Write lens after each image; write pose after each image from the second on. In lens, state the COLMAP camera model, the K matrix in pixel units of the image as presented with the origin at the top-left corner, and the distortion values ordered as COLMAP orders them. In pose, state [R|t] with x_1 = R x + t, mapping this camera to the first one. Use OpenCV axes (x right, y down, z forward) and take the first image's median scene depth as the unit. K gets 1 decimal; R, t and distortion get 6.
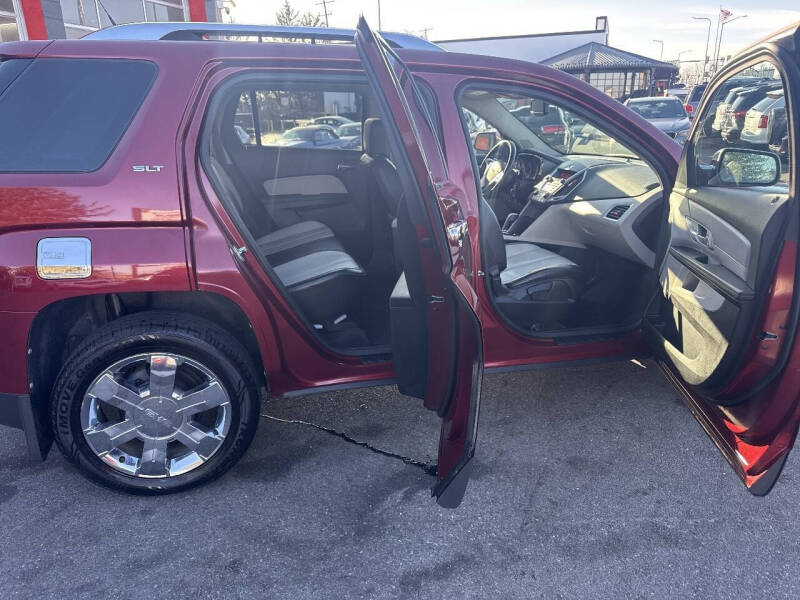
lens RADIAL K [[562.0, 0, 391.1], [0, 562.0, 303.8], [0, 0, 1]] dist [-0.003853, -0.000583]
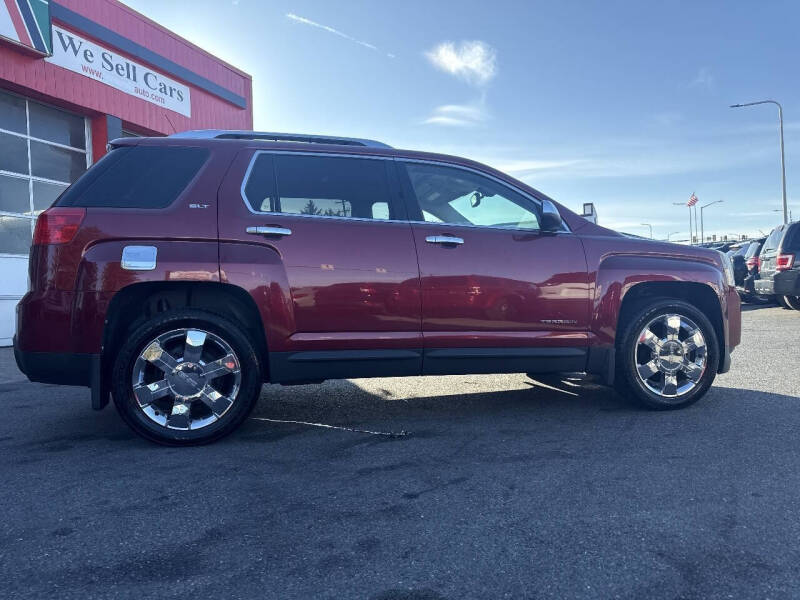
lens RADIAL K [[560.3, 0, 394.5], [0, 560.3, 300.2], [0, 0, 1]] dist [0.009934, -0.005377]
pose [[0.999641, -0.019662, -0.018196, 0.100317], [0.012987, 0.949725, -0.312816, 0.381916], [0.023432, 0.312467, 0.949639, -0.294439]]
